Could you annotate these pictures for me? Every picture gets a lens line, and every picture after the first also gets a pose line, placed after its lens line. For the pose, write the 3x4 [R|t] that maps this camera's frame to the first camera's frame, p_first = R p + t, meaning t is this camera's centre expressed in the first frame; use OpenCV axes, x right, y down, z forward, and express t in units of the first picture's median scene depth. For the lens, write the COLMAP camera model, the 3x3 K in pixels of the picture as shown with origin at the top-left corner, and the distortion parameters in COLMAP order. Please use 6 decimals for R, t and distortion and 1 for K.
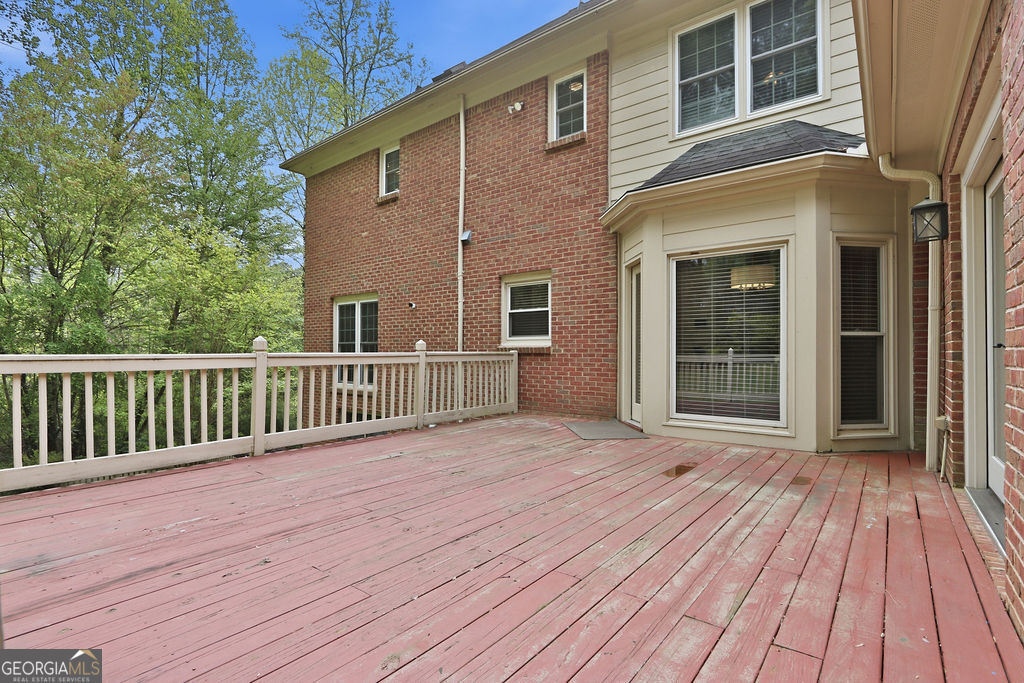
lens RADIAL K [[481.2, 0, 511.3], [0, 481.2, 348.6], [0, 0, 1]] dist [-0.018474, 0.000219]
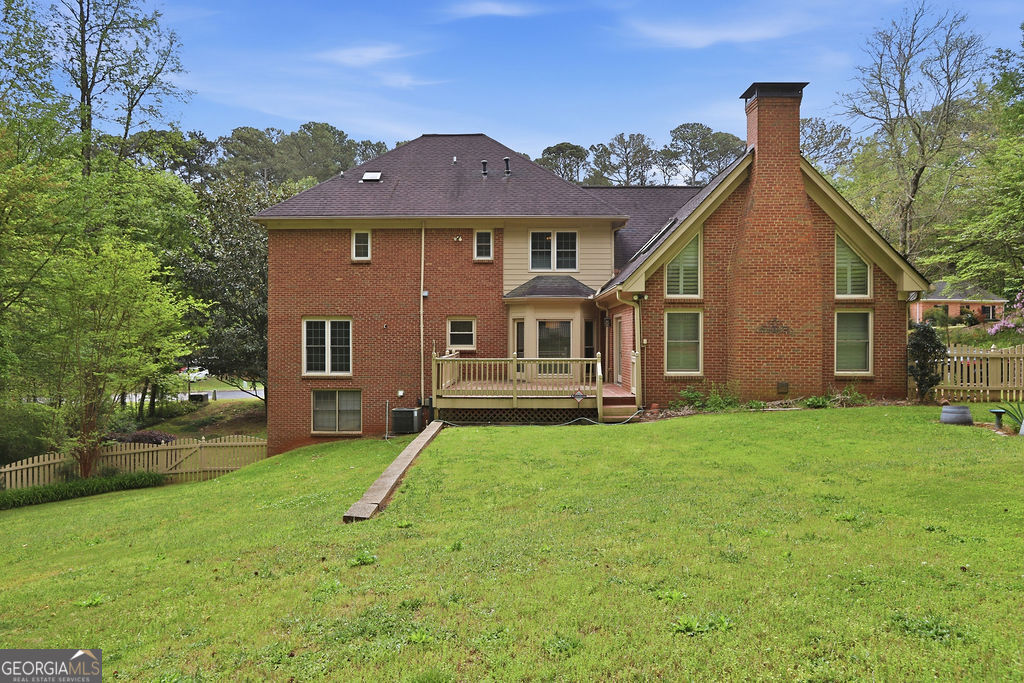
lens RADIAL K [[658.5, 0, 505.2], [0, 658.5, 342.3], [0, 0, 1]] dist [0.002306, -0.000103]
pose [[0.796944, 0.002296, 0.604049, -1.641002], [-0.004530, 0.999987, 0.002175, -0.045212], [-0.604036, -0.004469, 0.796944, -1.519597]]
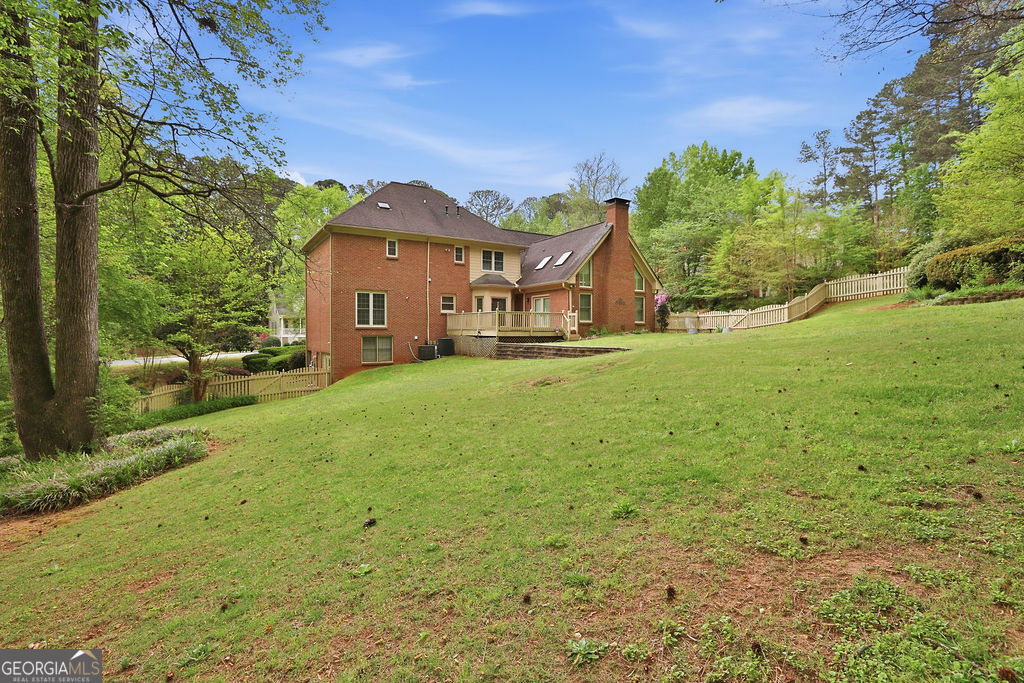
lens RADIAL K [[481.2, 0, 516.4], [0, 481.2, 337.5], [0, 0, 1]] dist [-0.018474, 0.000219]
pose [[0.331263, -0.006987, 0.943513, -3.472030], [-0.004329, 0.999951, 0.008925, 0.158960], [-0.943528, -0.007041, 0.331217, -0.794291]]
